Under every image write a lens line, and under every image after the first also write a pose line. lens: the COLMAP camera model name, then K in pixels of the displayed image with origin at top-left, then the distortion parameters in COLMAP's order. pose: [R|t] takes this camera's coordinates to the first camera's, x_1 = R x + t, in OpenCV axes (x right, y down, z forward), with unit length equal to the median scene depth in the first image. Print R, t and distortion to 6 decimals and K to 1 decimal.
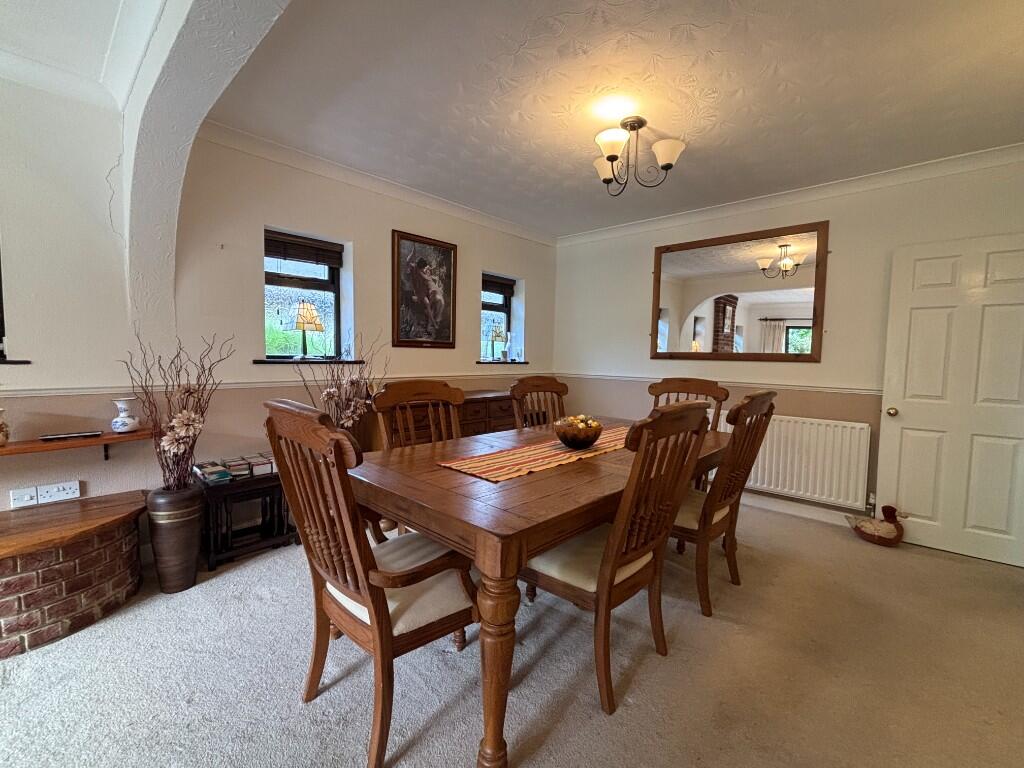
lens RADIAL K [[450.9, 0, 515.0], [0, 450.9, 379.6], [0, 0, 1]] dist [0.003984, 0.000358]
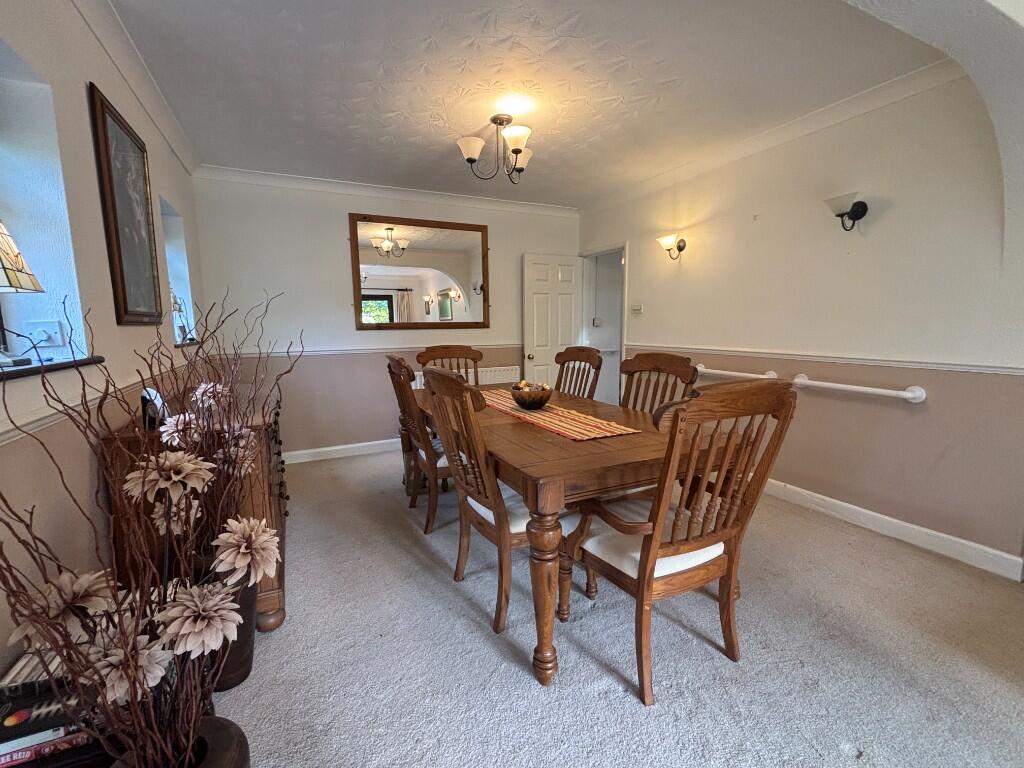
lens RADIAL K [[450.9, 0, 513.6], [0, 450.9, 381.4], [0, 0, 1]] dist [0.003984, 0.000358]
pose [[0.359051, -0.143341, 0.922245, -1.515929], [0.073539, 0.989409, 0.125149, -0.100968], [-0.930416, 0.022886, 0.365789, 1.004212]]
